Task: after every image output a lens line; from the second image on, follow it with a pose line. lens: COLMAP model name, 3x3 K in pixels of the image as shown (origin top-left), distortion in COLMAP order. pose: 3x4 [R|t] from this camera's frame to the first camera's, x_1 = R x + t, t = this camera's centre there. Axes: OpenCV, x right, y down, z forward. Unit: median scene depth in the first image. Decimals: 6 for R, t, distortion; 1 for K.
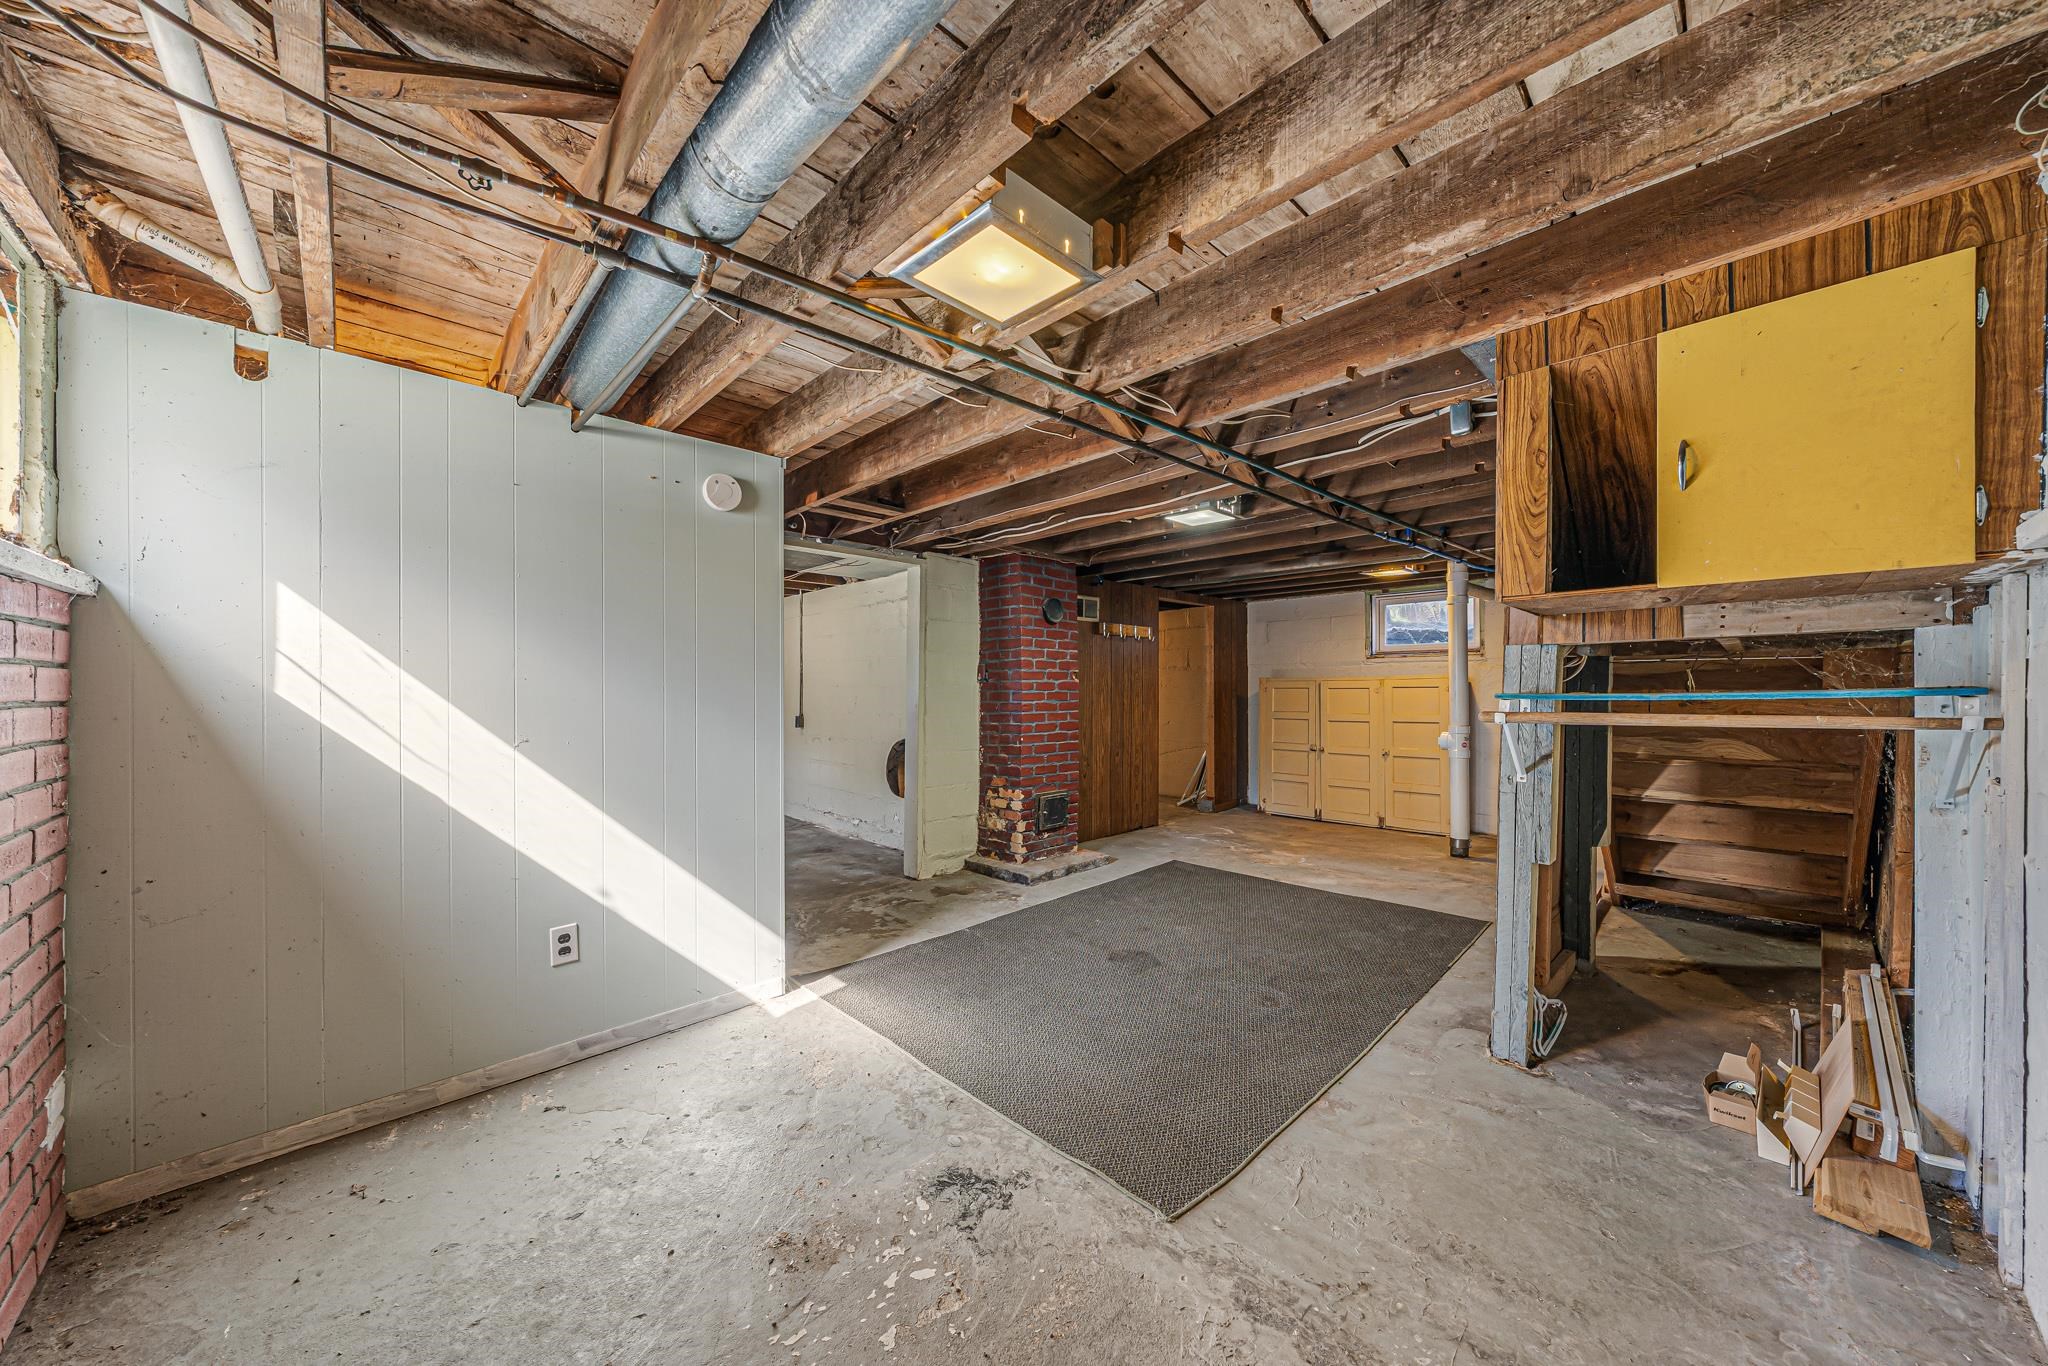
lens RADIAL K [[709.6, 0, 1029.3], [0, 709.6, 687.7], [0, 0, 1]] dist [-0.001239, -0.000359]
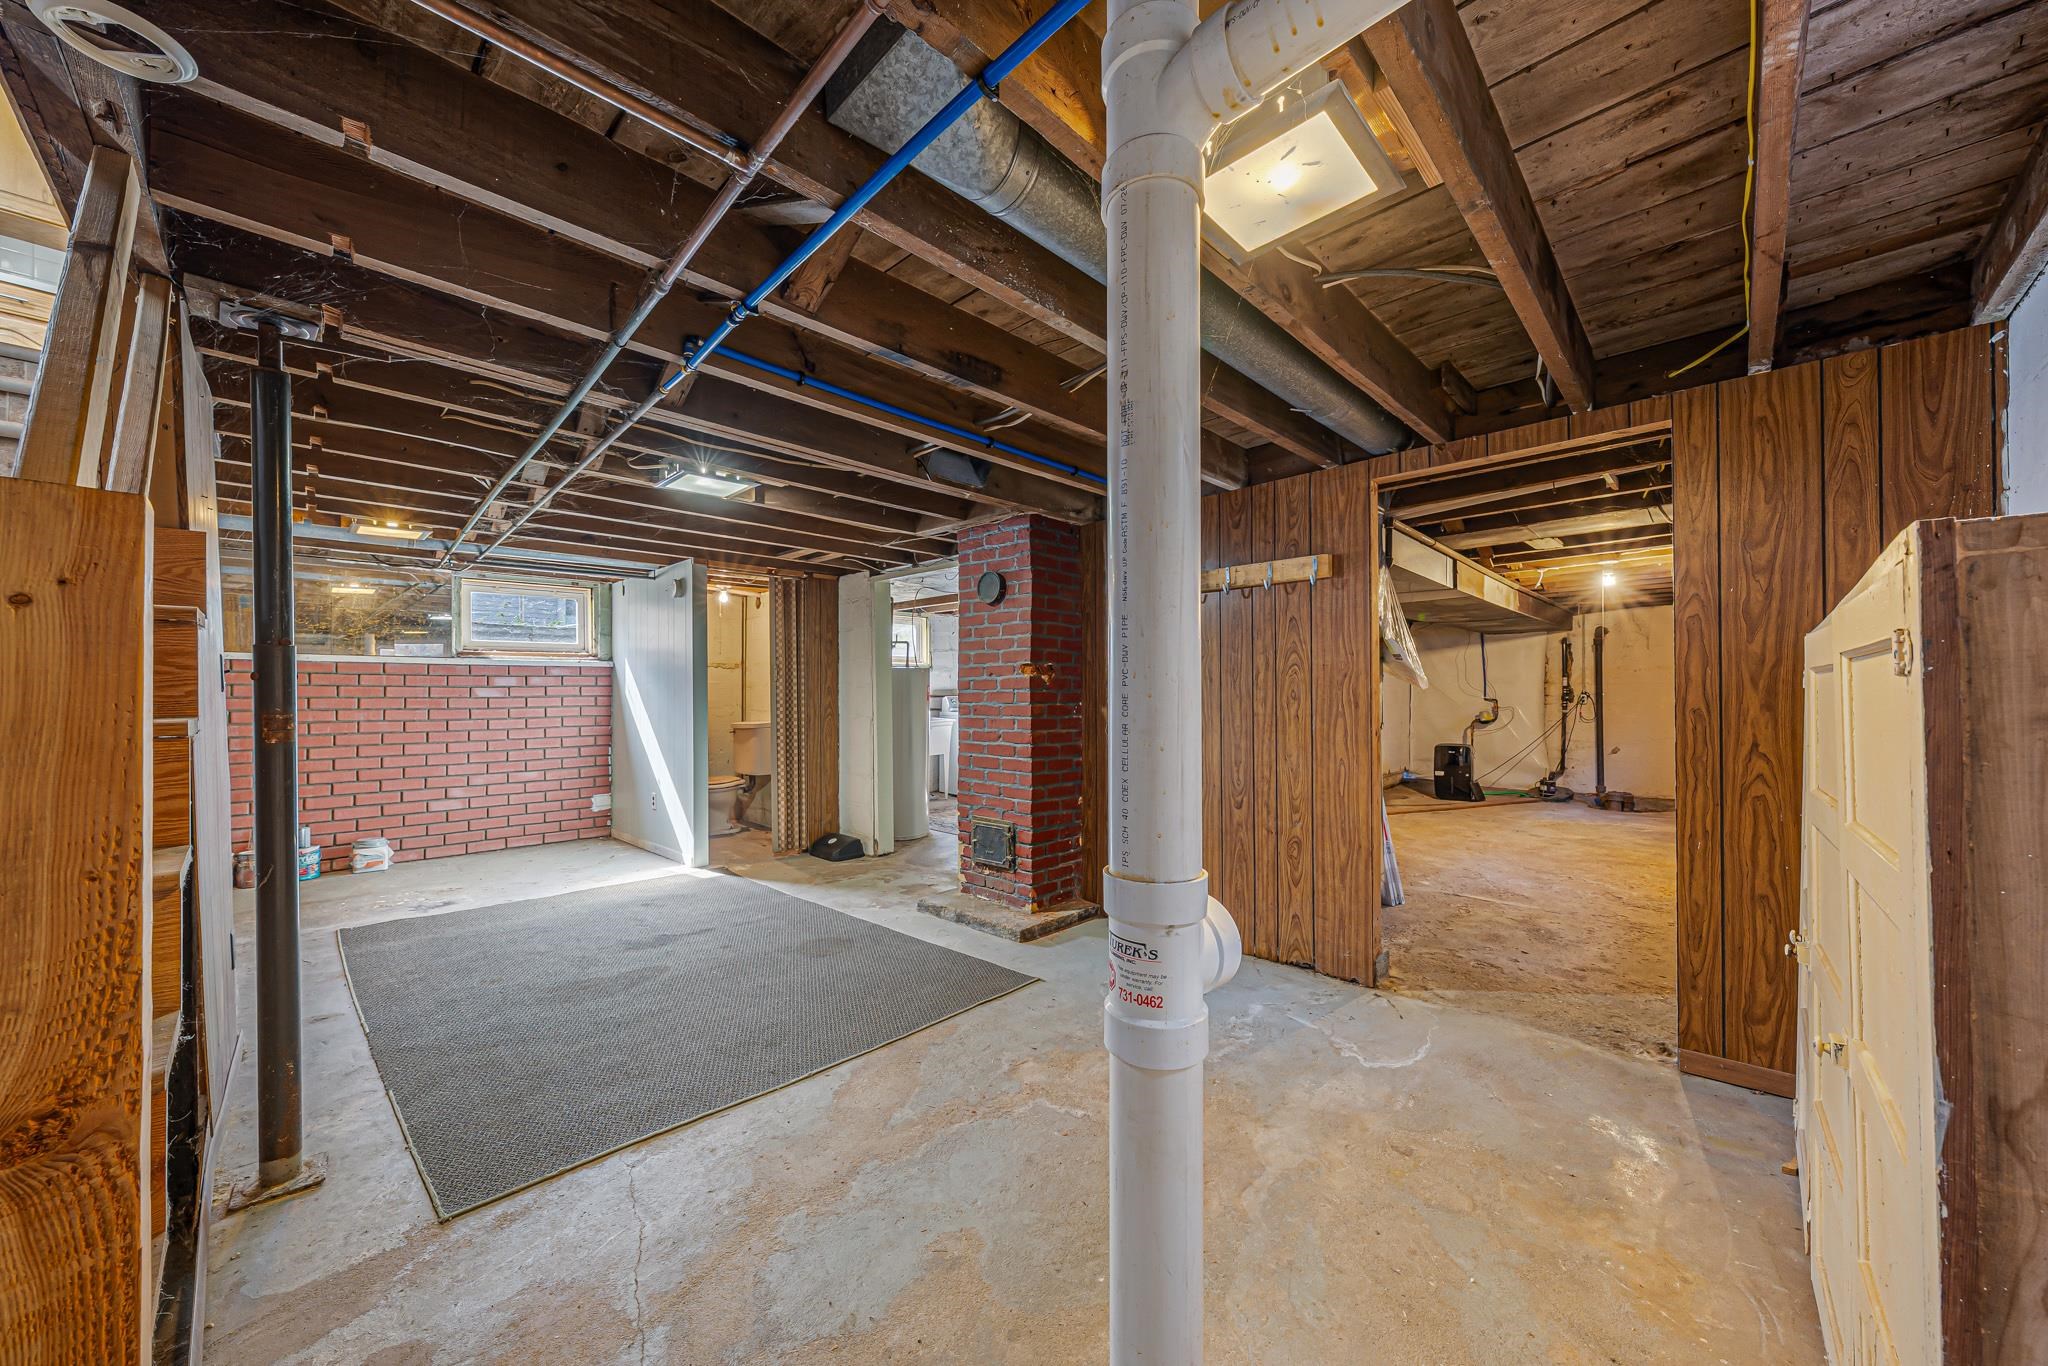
lens RADIAL K [[731.6, 0, 1023.9], [0, 731.6, 692.1], [0, 0, 1]] dist [-0.000182, 0.000082]
pose [[0.042820, 0.000164, -0.999083, 0.958024], [0.002091, 0.999998, 0.000254, 0.008354], [0.999081, -0.002100, 0.042820, 1.143232]]
